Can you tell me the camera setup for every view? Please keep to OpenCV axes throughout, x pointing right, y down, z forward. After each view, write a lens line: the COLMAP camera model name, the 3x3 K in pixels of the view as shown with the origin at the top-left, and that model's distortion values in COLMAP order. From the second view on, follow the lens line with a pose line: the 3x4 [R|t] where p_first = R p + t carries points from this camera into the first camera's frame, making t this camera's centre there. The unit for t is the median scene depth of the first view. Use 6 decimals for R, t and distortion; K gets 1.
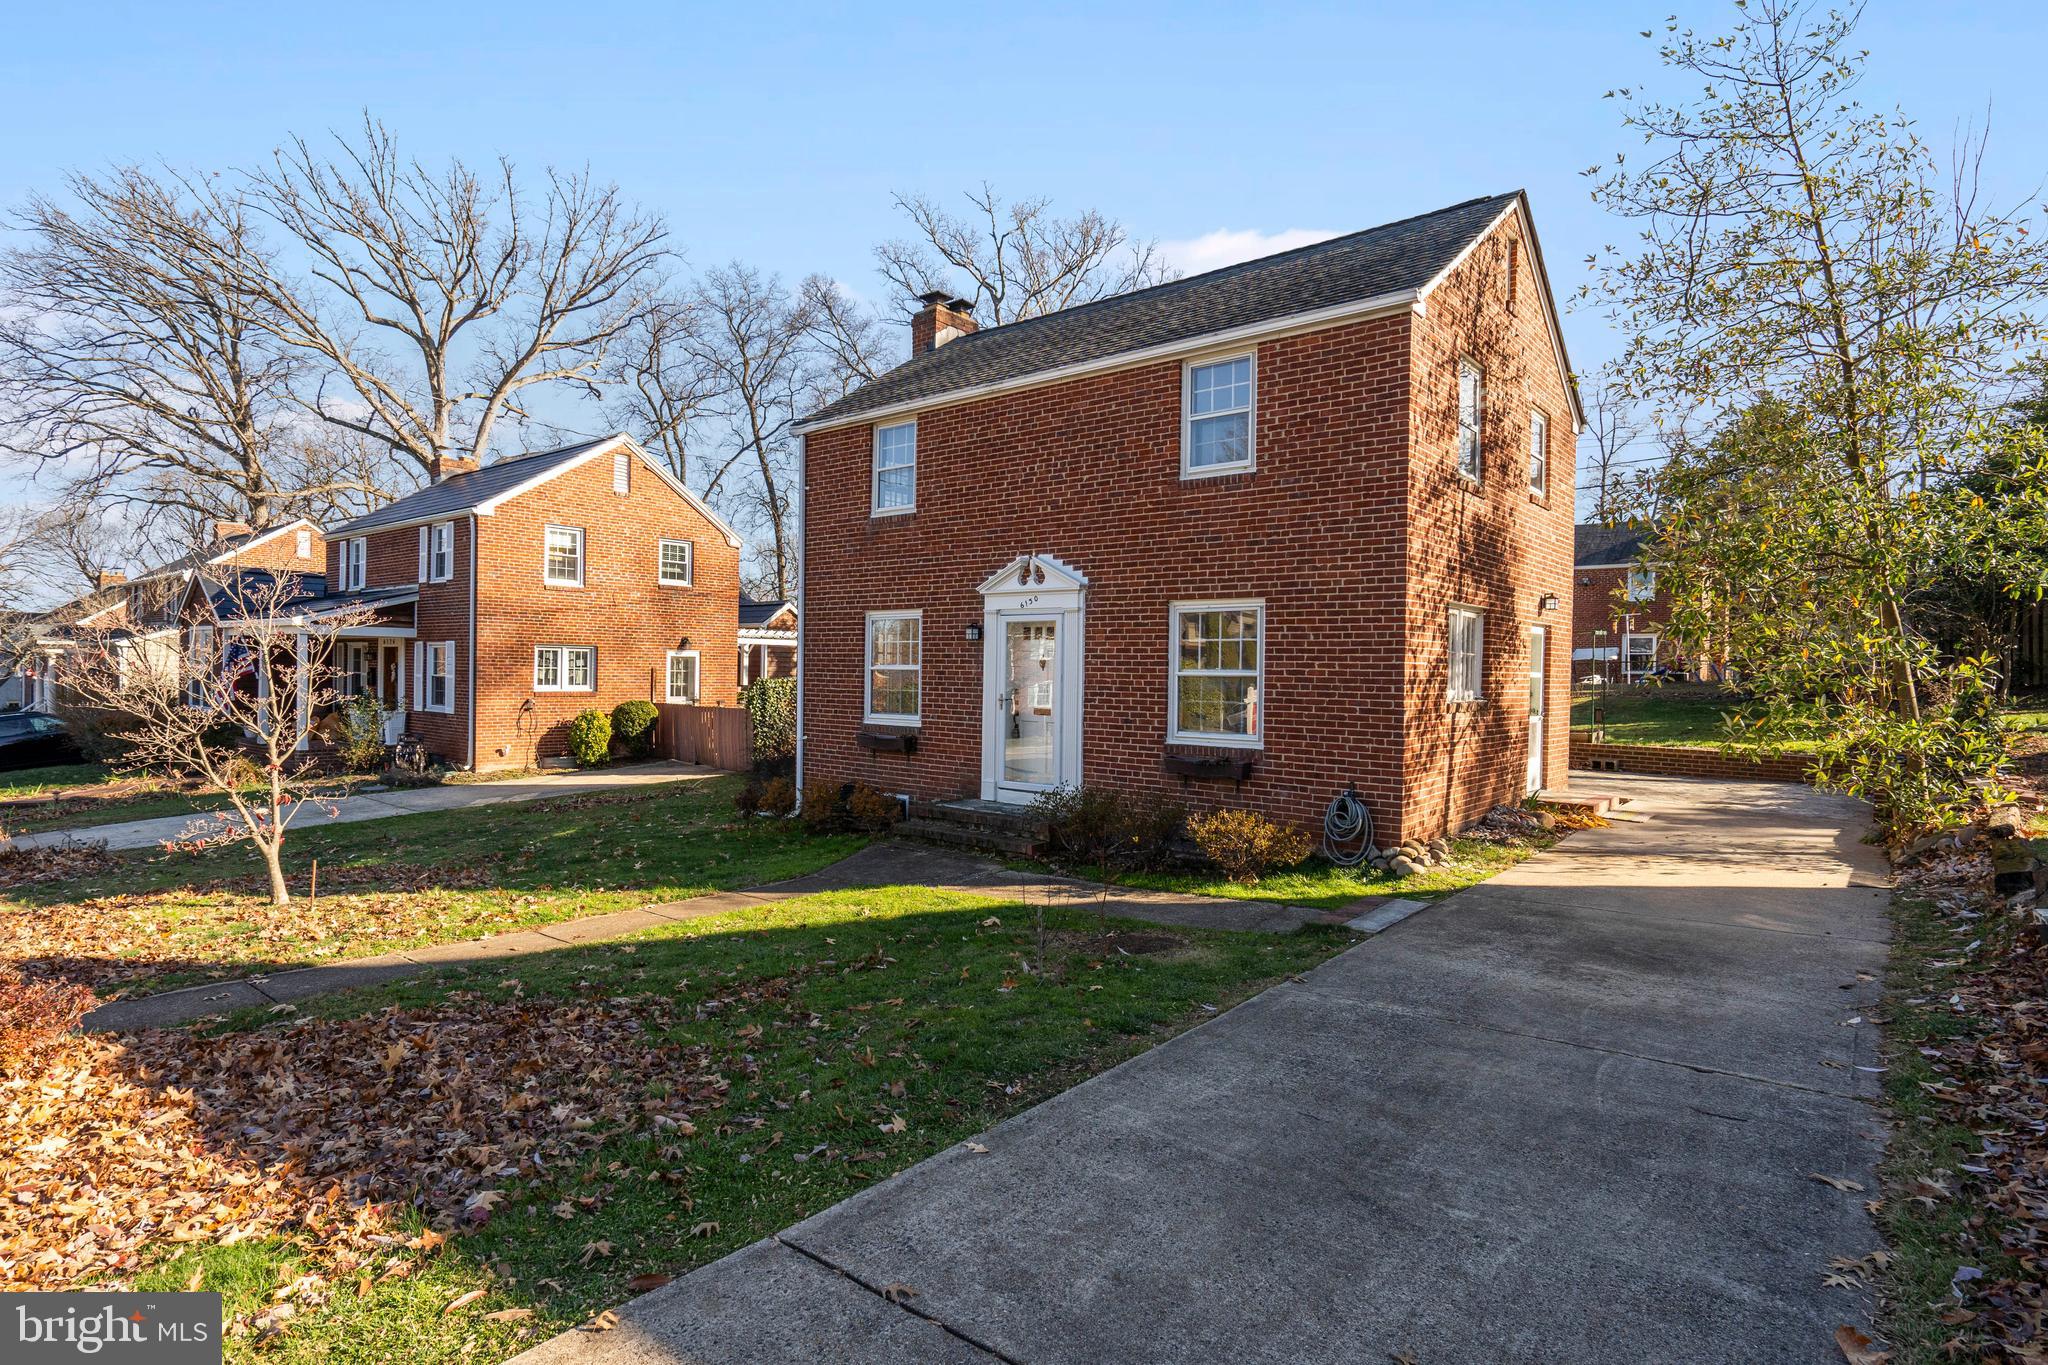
lens RADIAL K [[1057.0, 0, 1024.5], [0, 1057.0, 679.4], [0, 0, 1]] dist [-0.000926, -0.000011]
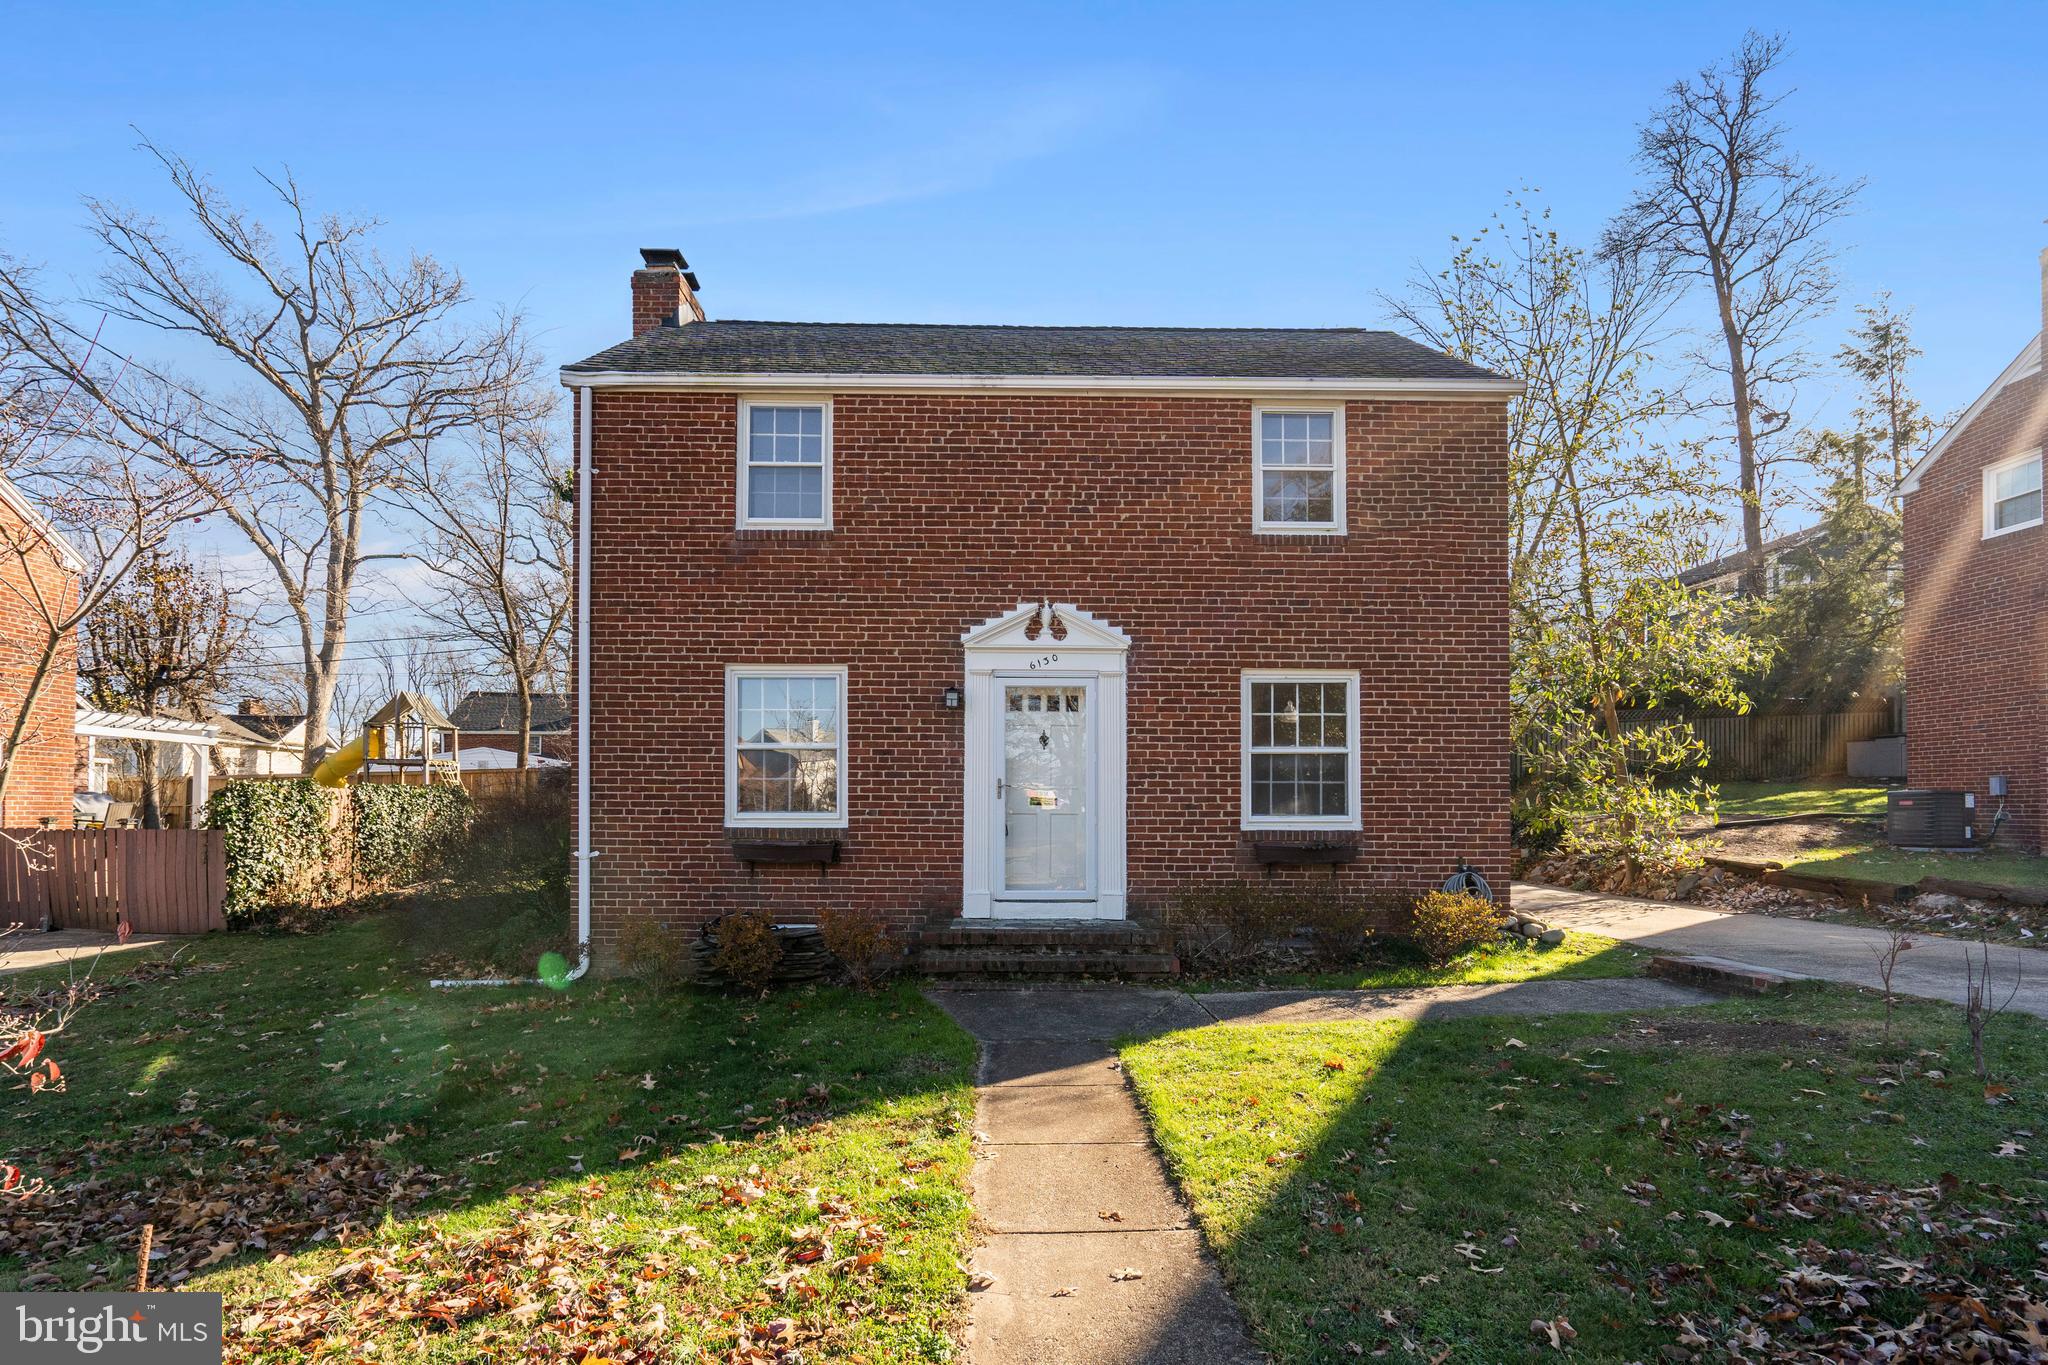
lens RADIAL K [[1013.8, 0, 1023.9], [0, 1013.8, 730.6], [0, 0, 1]] dist [0.000597, 0.000012]
pose [[0.752717, -0.000361, 0.658344, -0.600147], [0.011033, 0.999866, -0.012067, -0.015080], [-0.658251, 0.016347, 0.752621, 0.517794]]
